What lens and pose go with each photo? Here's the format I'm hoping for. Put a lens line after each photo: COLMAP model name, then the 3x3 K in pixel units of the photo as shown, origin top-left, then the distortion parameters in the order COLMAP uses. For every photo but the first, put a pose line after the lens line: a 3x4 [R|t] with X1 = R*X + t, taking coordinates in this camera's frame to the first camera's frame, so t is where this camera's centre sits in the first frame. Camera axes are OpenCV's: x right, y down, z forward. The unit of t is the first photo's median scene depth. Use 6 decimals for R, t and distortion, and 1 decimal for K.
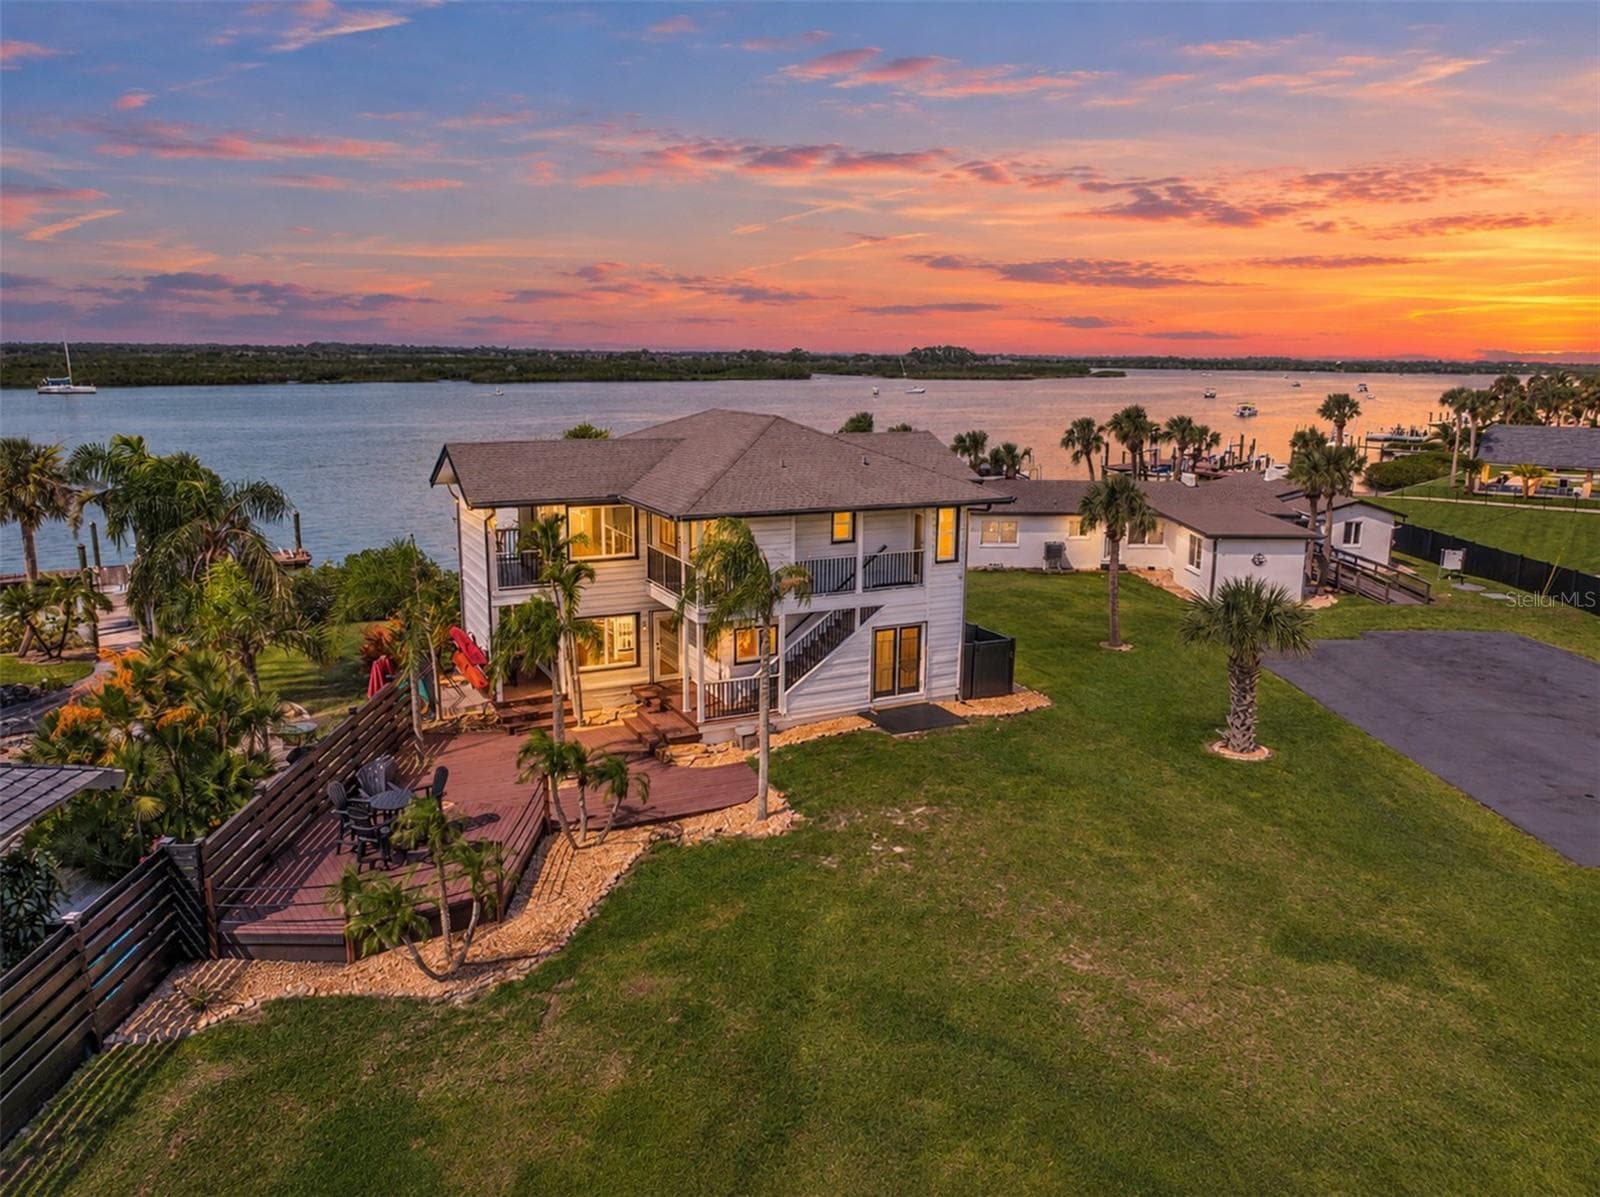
lens RADIAL K [[1108.3, 0, 800.0], [0, 1108.3, 598.5], [0, 0, 1]] dist [-0.009394, -0.003640]
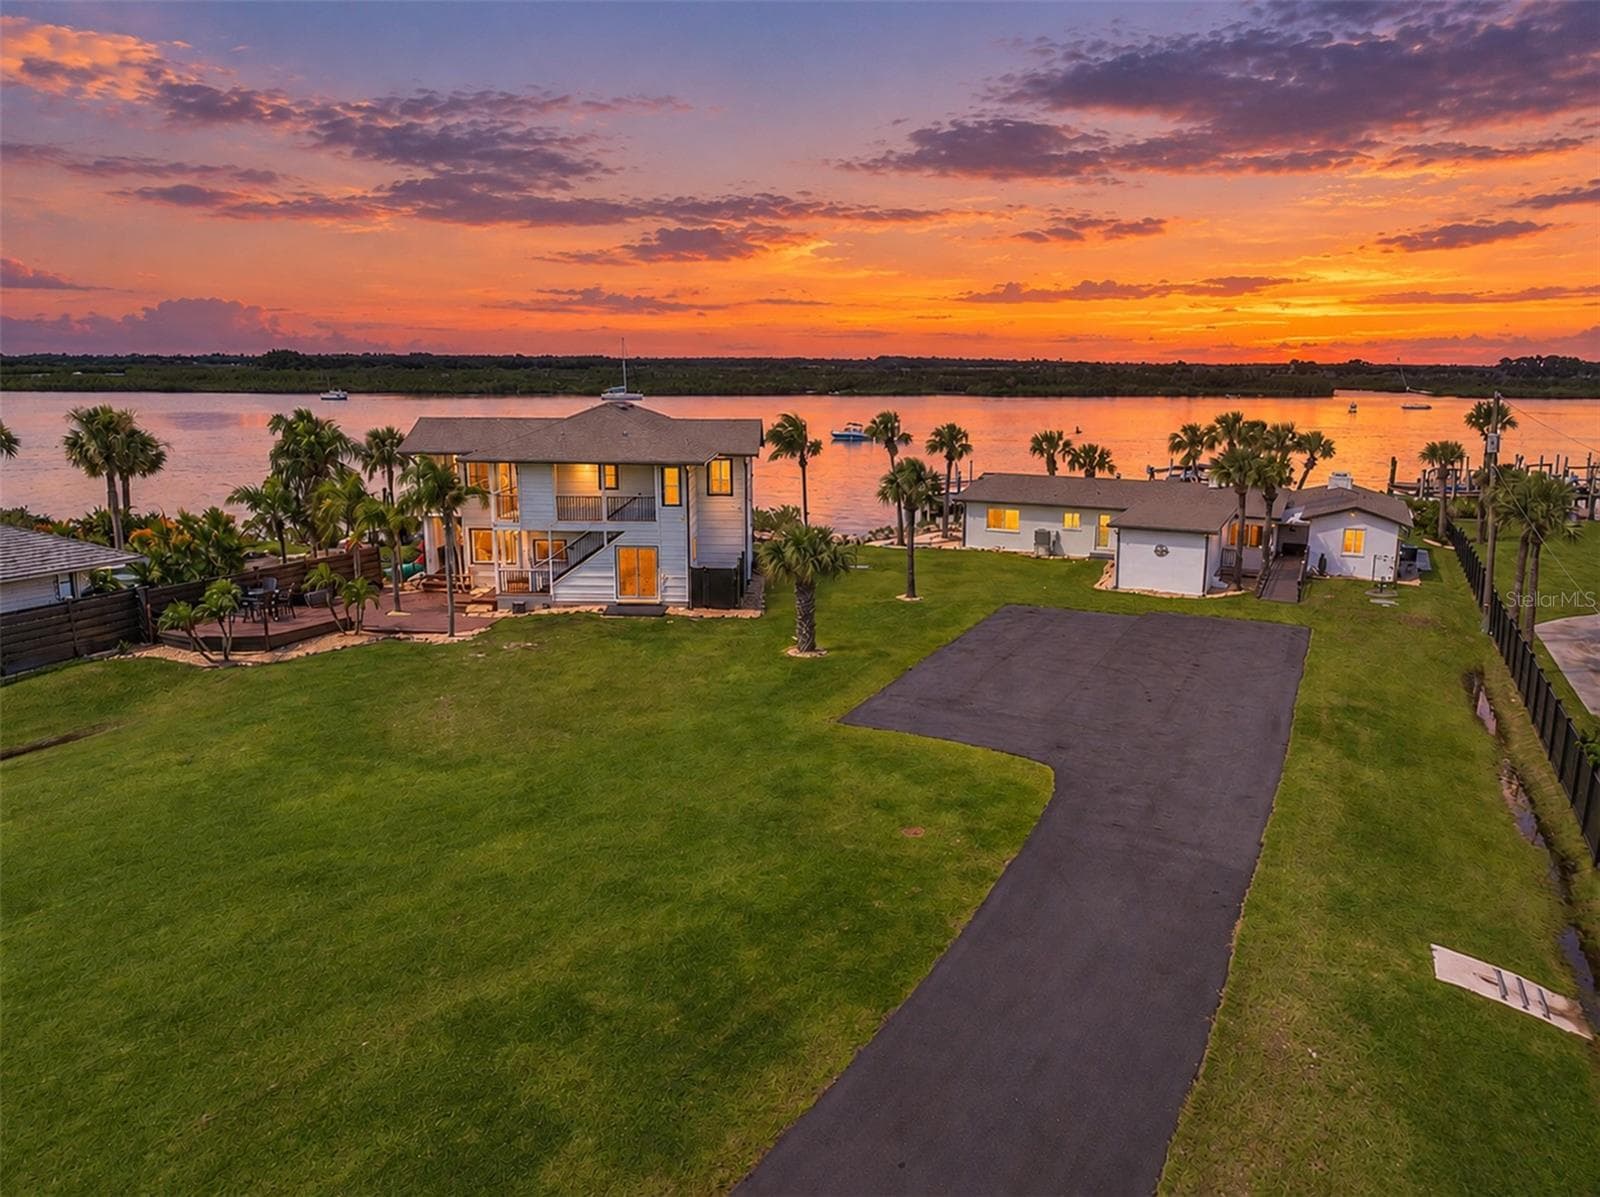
lens RADIAL K [[1147.9, 0, 800.0], [0, 1147.9, 598.5], [0, 0, 1]] dist [0.008310, 0.001119]
pose [[0.886210, 0.091245, -0.454210, 0.936781], [-0.099588, 0.995013, 0.005580, 0.059777], [0.452454, 0.040289, 0.890877, -0.239204]]
